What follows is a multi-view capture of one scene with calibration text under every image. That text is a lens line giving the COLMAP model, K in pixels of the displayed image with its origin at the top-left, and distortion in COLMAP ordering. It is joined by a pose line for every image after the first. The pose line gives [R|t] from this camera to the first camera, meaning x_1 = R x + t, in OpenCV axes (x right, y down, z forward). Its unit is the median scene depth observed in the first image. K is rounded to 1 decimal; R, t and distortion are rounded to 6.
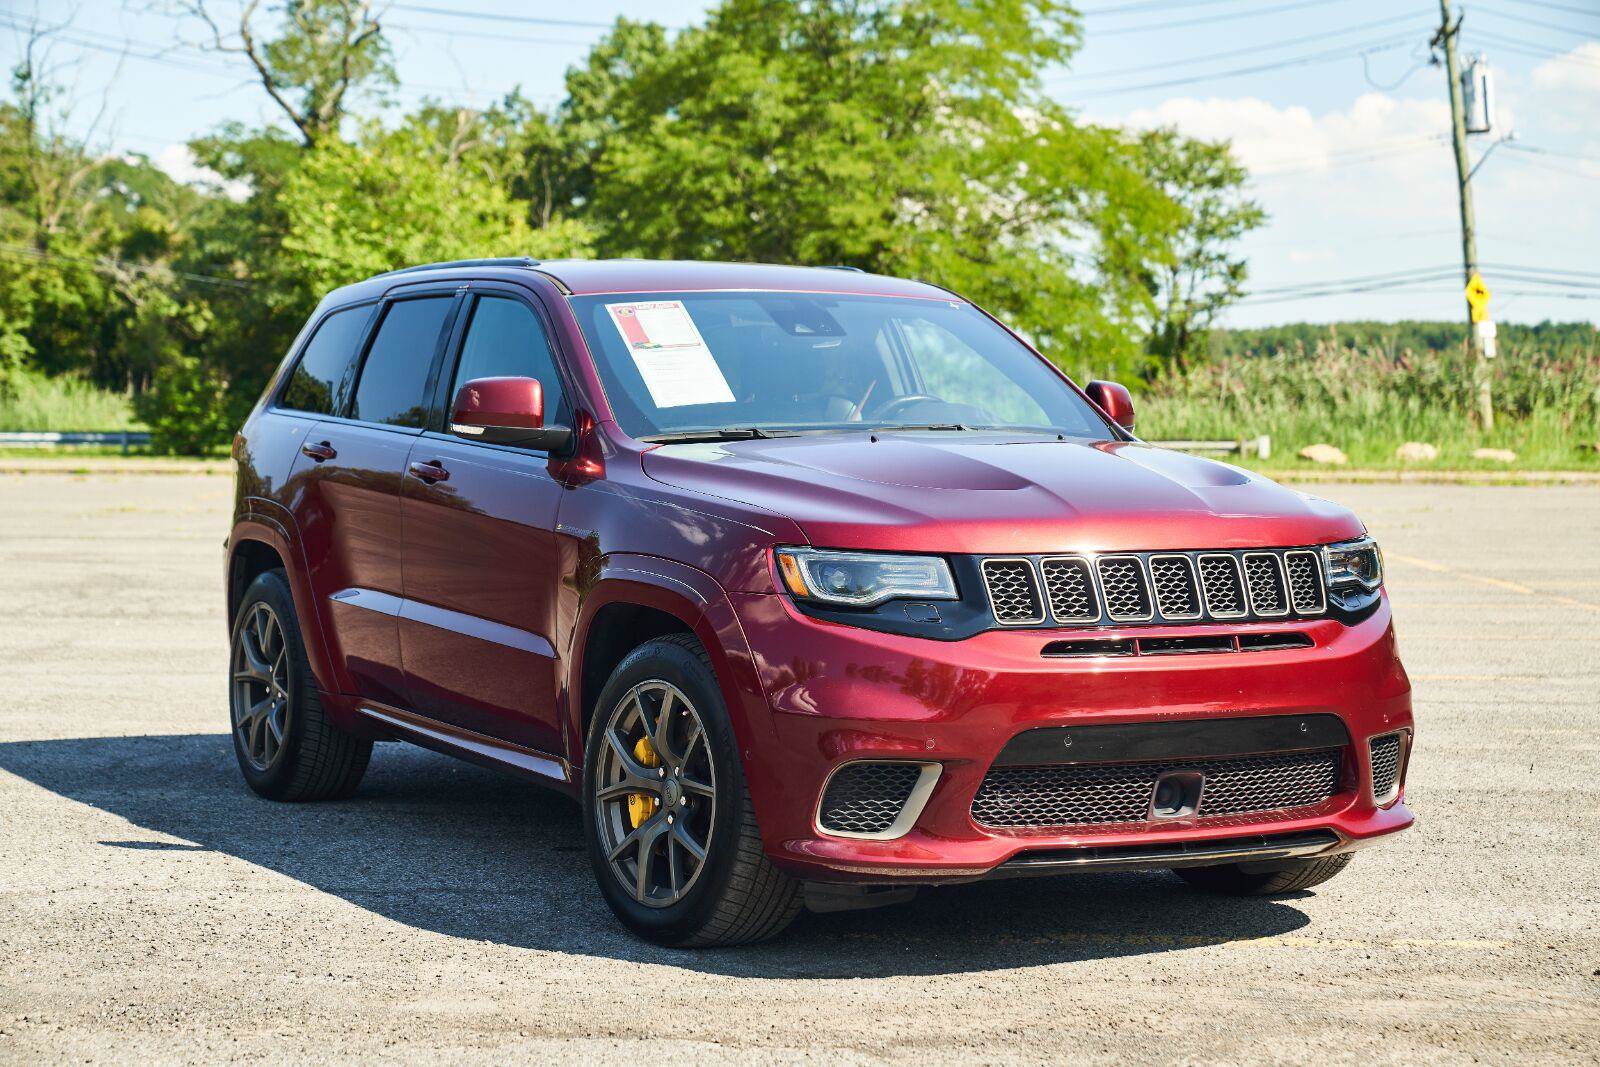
lens RADIAL K [[3079.2, 0, 800.0], [0, 3079.2, 533.5], [0, 0, 1]] dist [-0.015059, 0.321755]
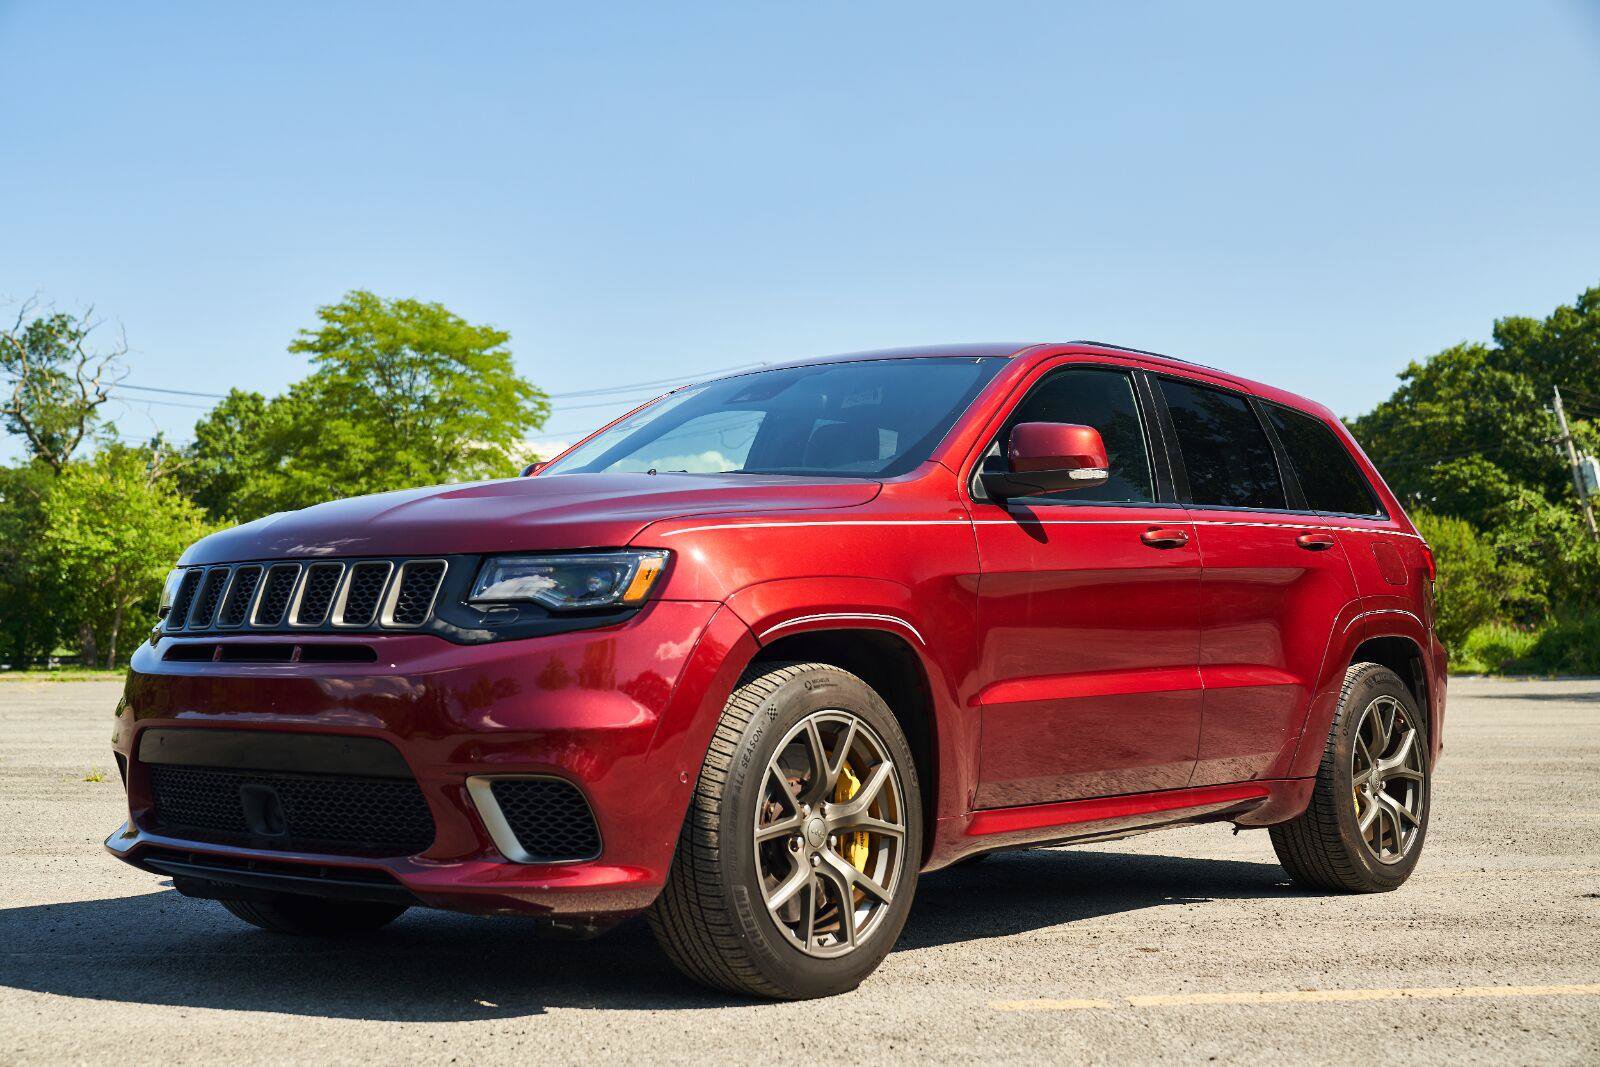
lens RADIAL K [[2534.8, 0, 1029.6], [0, 2534.8, 536.6], [0, 0, 1]] dist [0.028464, -0.278200]
pose [[0.954337, 0.007048, 0.298647, -0.068145], [0.022907, 0.995052, -0.096681, 0.041028], [-0.297851, 0.099108, 0.949454, -0.354259]]
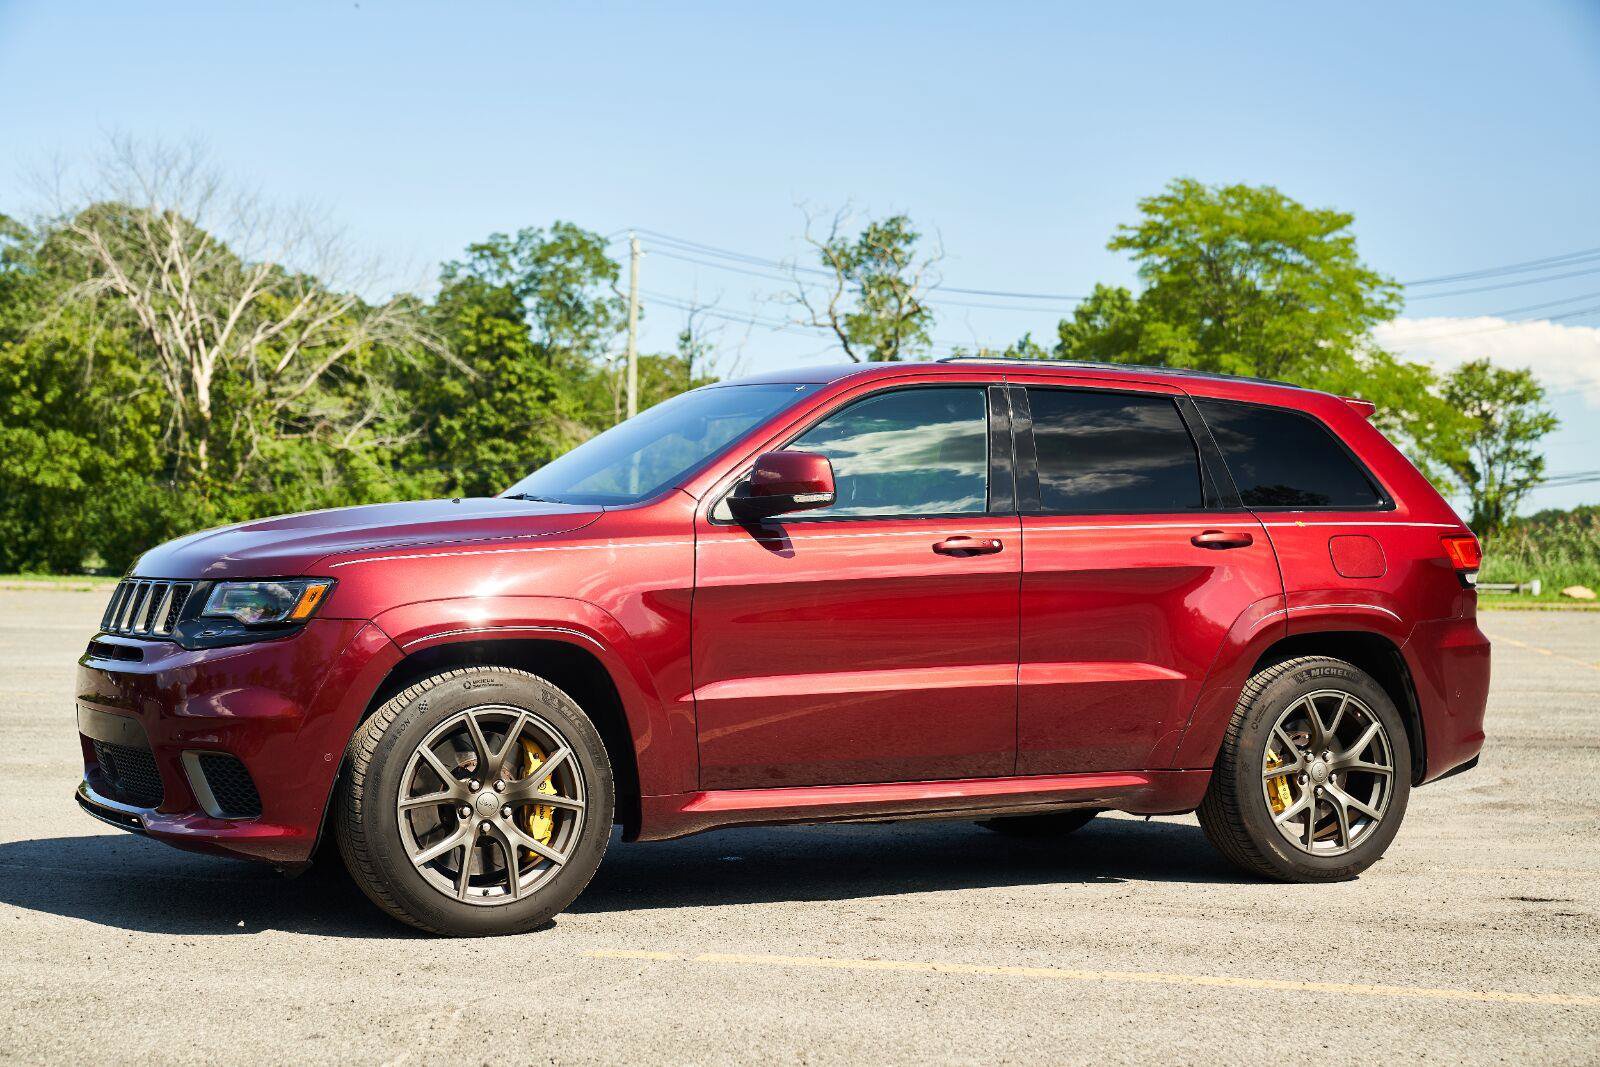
lens RADIAL K [[3079.2, 0, 800.0], [0, 3079.2, 533.5], [0, 0, 1]] dist [-0.015059, 0.321755]
pose [[0.981512, -0.003221, -0.191373, 0.090988], [-0.008292, 0.998204, -0.059331, 0.034673], [0.191220, 0.059821, 0.979723, -0.465175]]
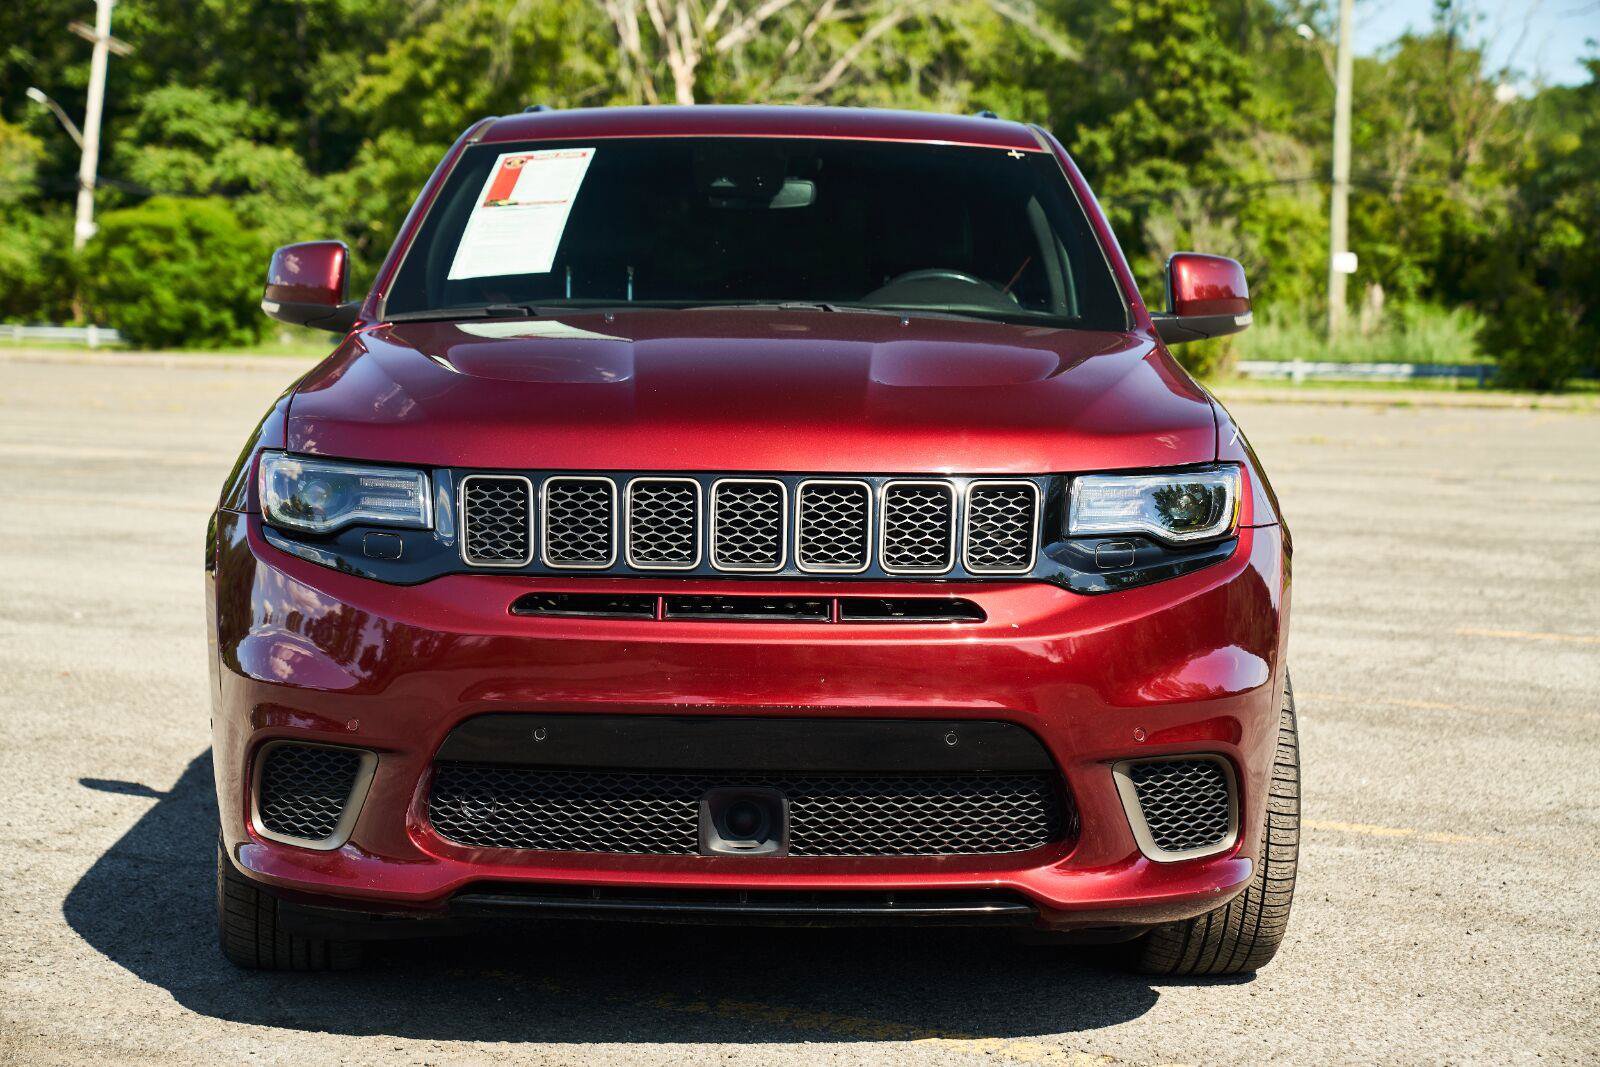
lens RADIAL K [[3079.2, 0, 800.0], [0, 3079.2, 533.5], [0, 0, 1]] dist [-0.015059, 0.321755]
pose [[0.878635, 0.036582, -0.476091, 0.045166], [-0.027276, 0.999278, 0.026443, 0.000088], [0.476714, -0.010248, 0.878999, 0.038481]]
